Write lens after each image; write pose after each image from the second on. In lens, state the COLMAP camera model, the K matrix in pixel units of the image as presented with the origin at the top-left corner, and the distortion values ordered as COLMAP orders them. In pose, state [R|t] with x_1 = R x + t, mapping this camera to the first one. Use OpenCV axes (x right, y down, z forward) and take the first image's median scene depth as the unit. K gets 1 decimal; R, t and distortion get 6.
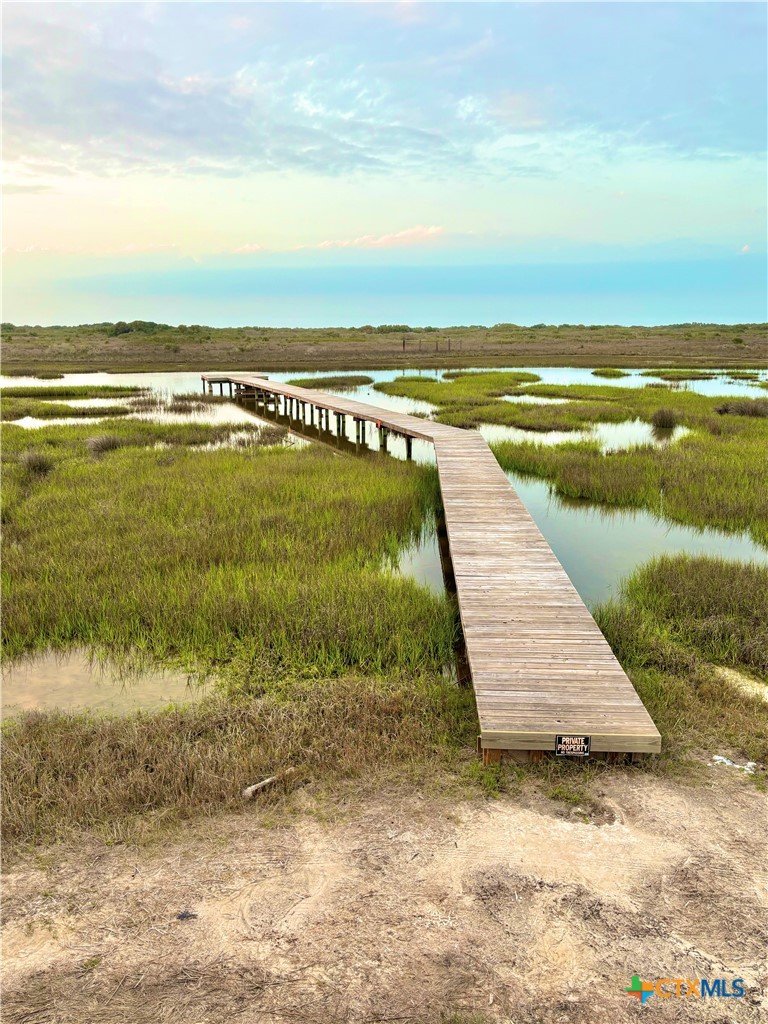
lens RADIAL K [[801.9, 0, 384.0], [0, 801.9, 512.0], [0, 0, 1]] dist [0.046277, -0.001594]
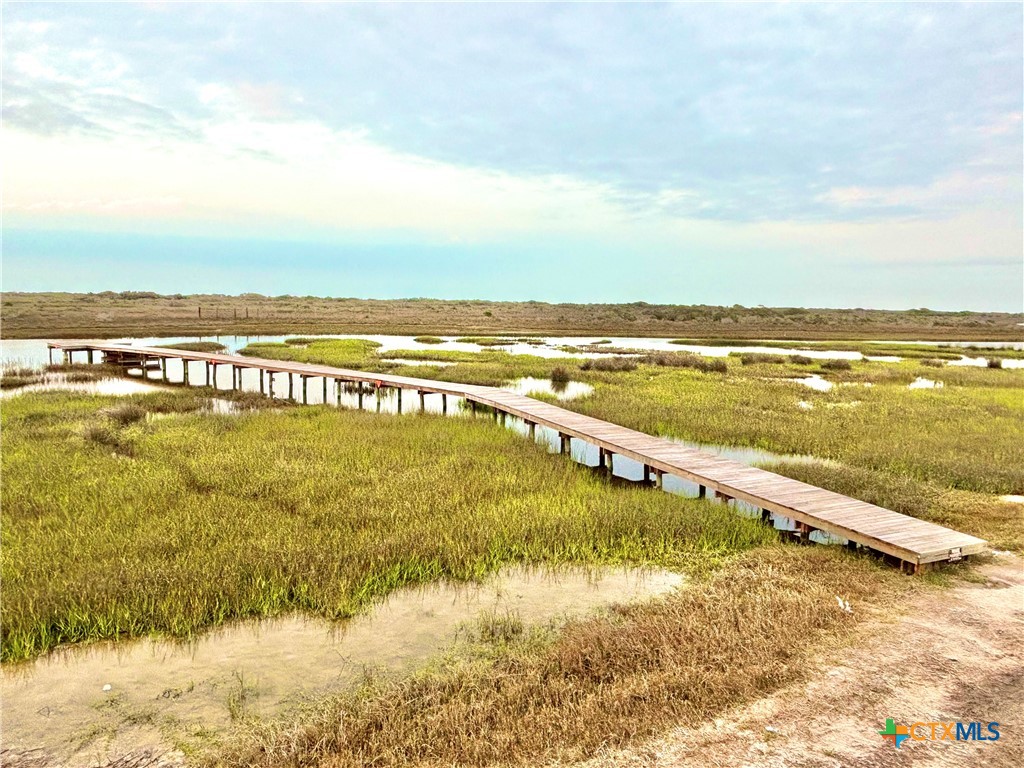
lens RADIAL K [[752.7, 0, 512.0], [0, 752.7, 389.7], [0, 0, 1]] dist [0.001511, -0.007087]
pose [[0.882889, -0.034131, 0.468339, -0.126666], [0.082926, 0.993013, -0.083960, 0.000142], [-0.462201, 0.112965, 0.879551, 0.000036]]
